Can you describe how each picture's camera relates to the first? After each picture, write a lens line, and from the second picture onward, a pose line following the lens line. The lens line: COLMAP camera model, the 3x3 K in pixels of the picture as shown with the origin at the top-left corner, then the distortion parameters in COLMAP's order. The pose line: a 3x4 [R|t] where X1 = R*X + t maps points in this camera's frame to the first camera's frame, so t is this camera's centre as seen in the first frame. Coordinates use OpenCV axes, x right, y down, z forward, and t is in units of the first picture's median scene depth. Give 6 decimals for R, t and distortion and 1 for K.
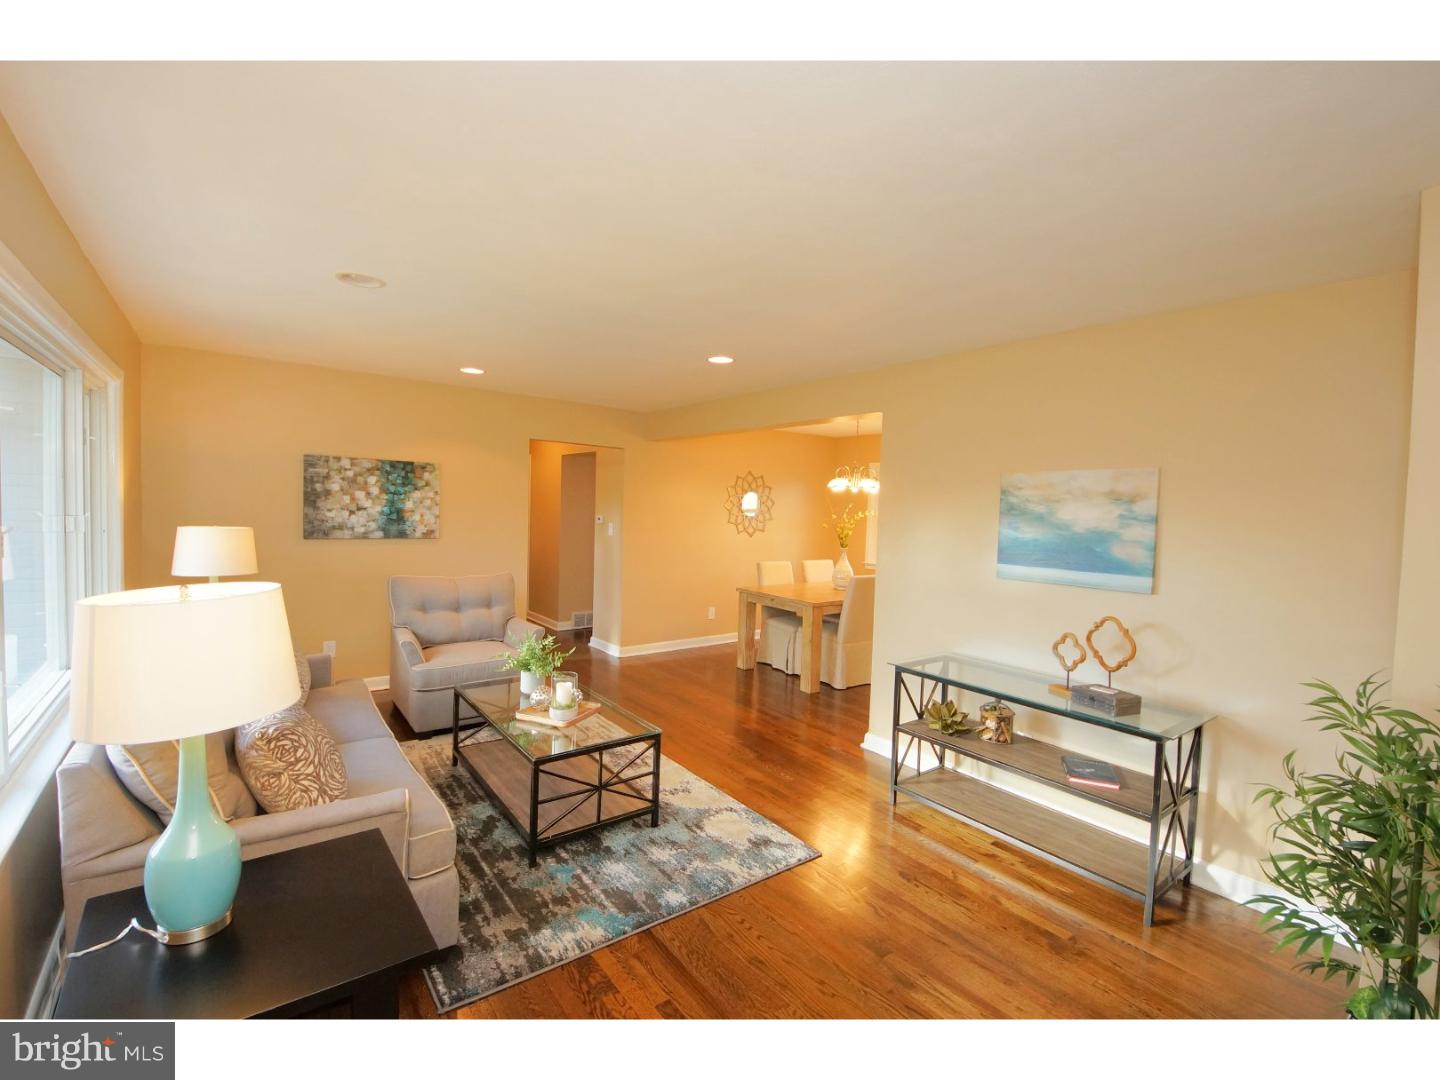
lens RADIAL K [[625.9, 0, 728.9], [0, 625.9, 535.2], [0, 0, 1]] dist [-0.003652, -0.000584]
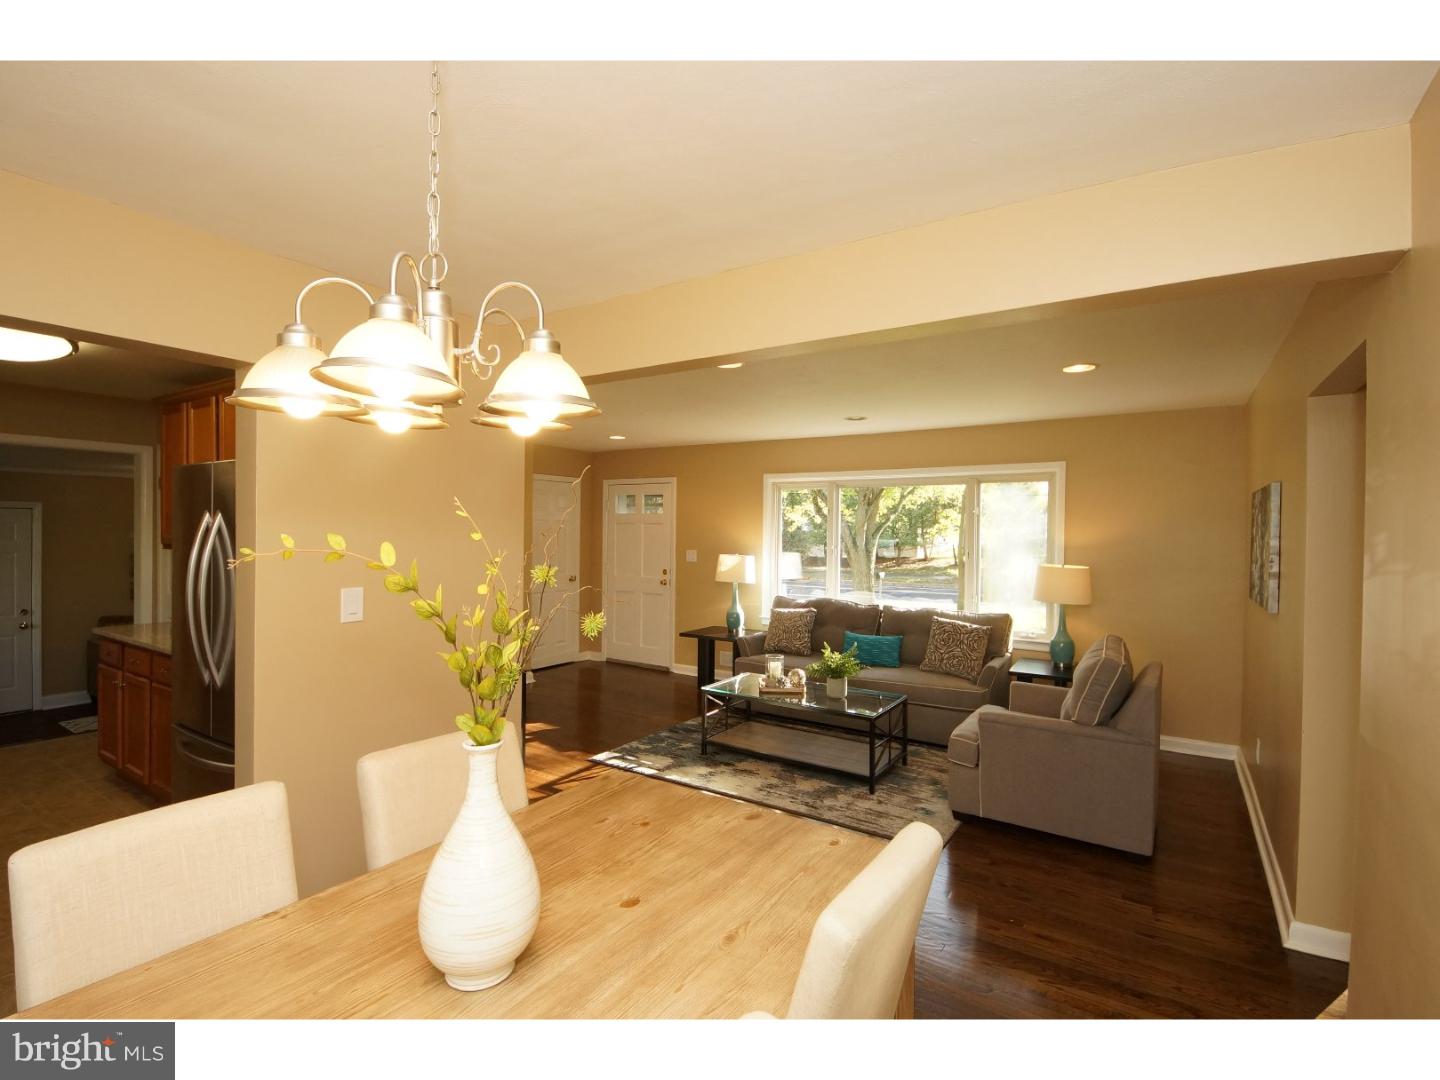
lens RADIAL K [[701.1, 0, 732.8], [0, 701.1, 529.9], [0, 0, 1]] dist [-0.027359, -0.001115]
pose [[-0.940532, -0.045985, -0.336577, 0.157540], [-0.059097, 0.997836, 0.028811, -0.042489], [0.334524, 0.046988, -0.941215, 1.025513]]
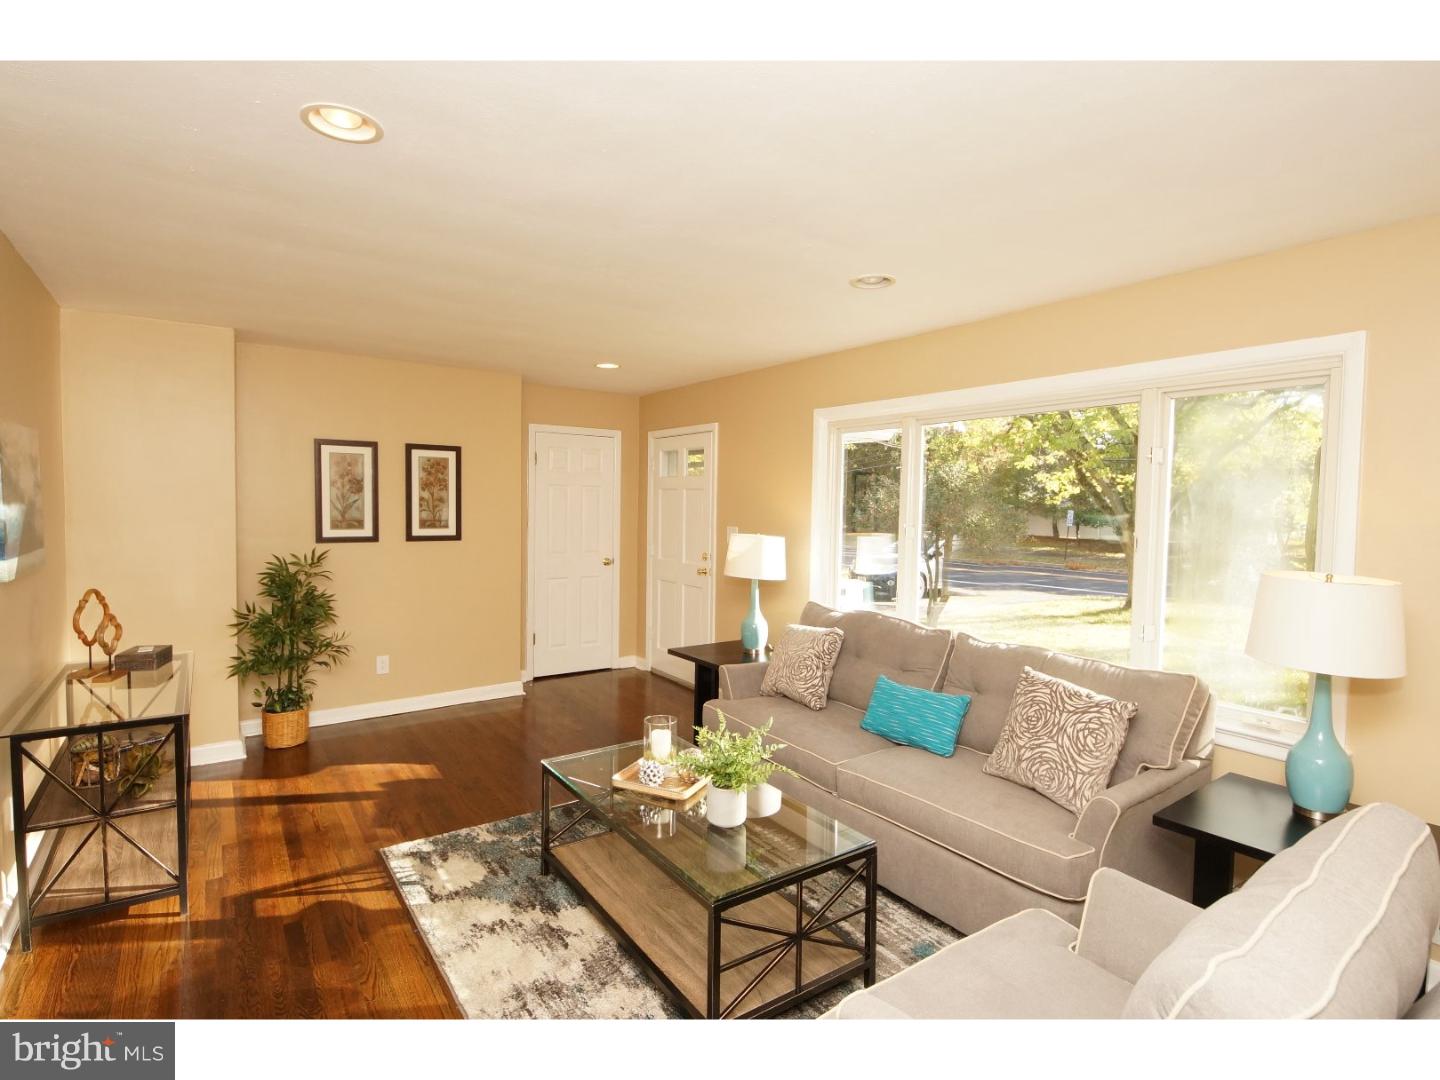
lens RADIAL K [[743.3, 0, 720.0], [0, 743.3, 540.0], [0, 0, 1]] dist [-0.001878, -0.000947]
pose [[-0.997788, -0.054671, 0.037816, -0.151054], [-0.050887, 0.994209, 0.094656, -0.037736], [-0.042771, 0.092522, -0.994792, 0.792649]]
